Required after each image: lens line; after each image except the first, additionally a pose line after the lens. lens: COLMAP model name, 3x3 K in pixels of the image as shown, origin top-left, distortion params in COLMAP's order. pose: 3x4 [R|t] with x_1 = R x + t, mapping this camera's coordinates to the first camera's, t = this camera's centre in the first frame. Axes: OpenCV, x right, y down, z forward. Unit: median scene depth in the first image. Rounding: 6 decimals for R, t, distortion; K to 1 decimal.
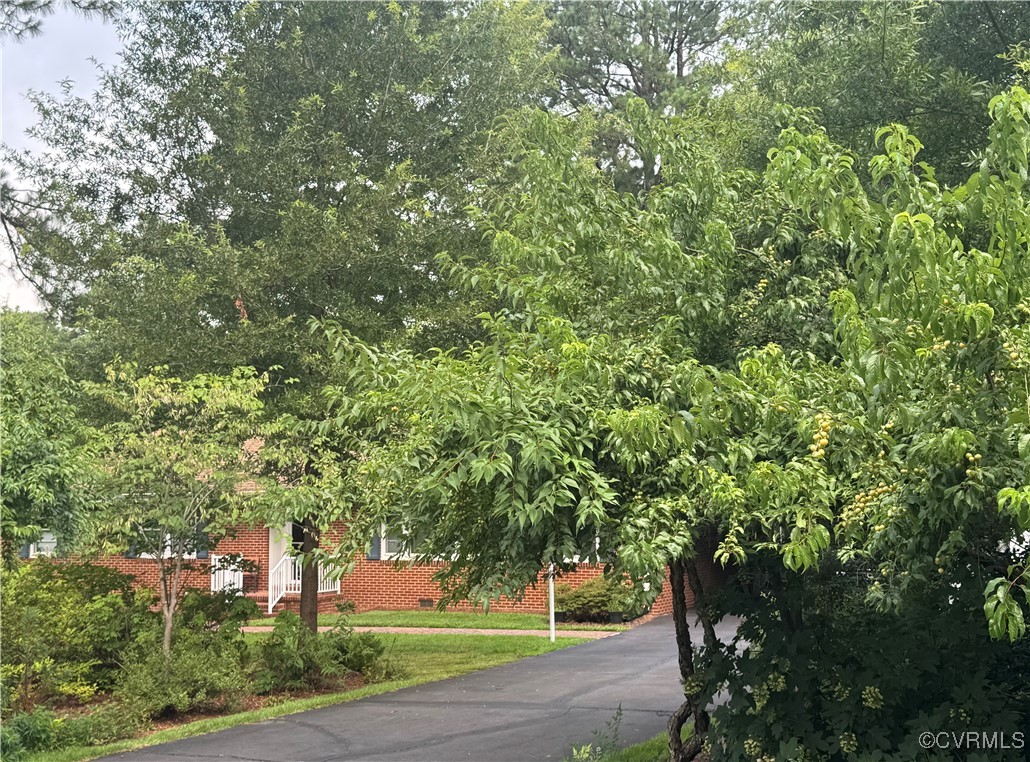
lens RADIAL K [[1417.7, 0, 514.9], [0, 1417.7, 380.6], [0, 0, 1]] dist [0.019794, 0.000000]
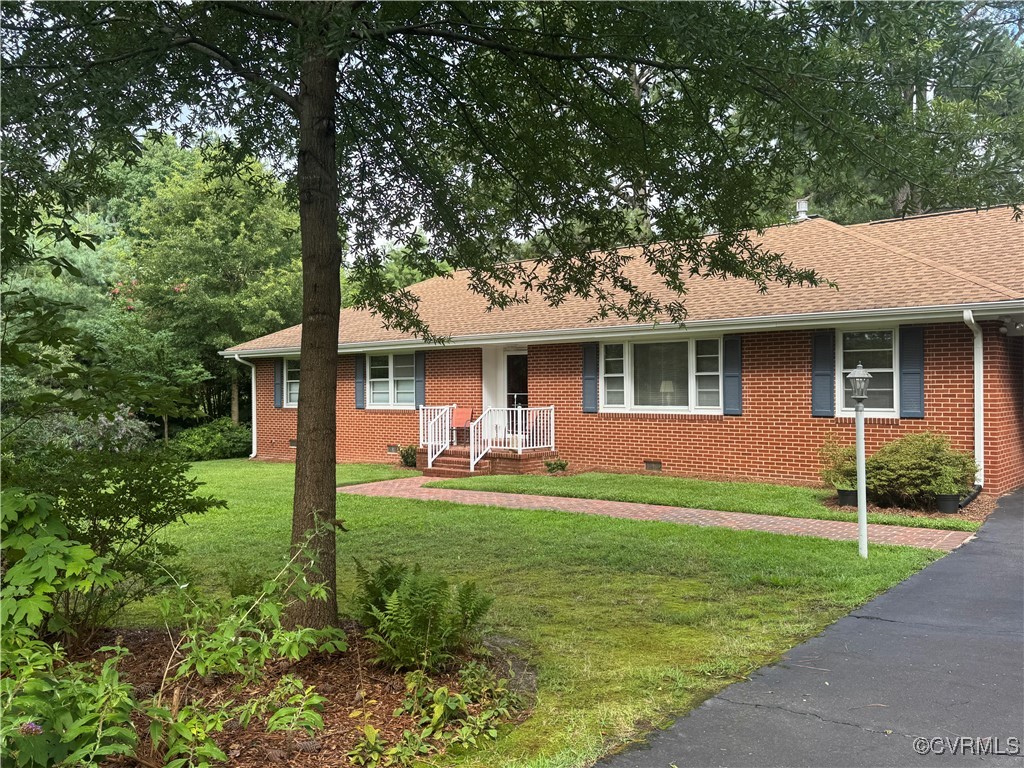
lens RADIAL K [[862.3, 0, 511.0], [0, 862.3, 385.1], [0, 0, 1]] dist [0.007700, 0.001534]
pose [[0.966327, 0.007585, -0.257206, -0.014700], [0.012716, 0.996937, 0.077173, 0.072106], [0.257003, -0.077845, 0.963270, 0.509329]]
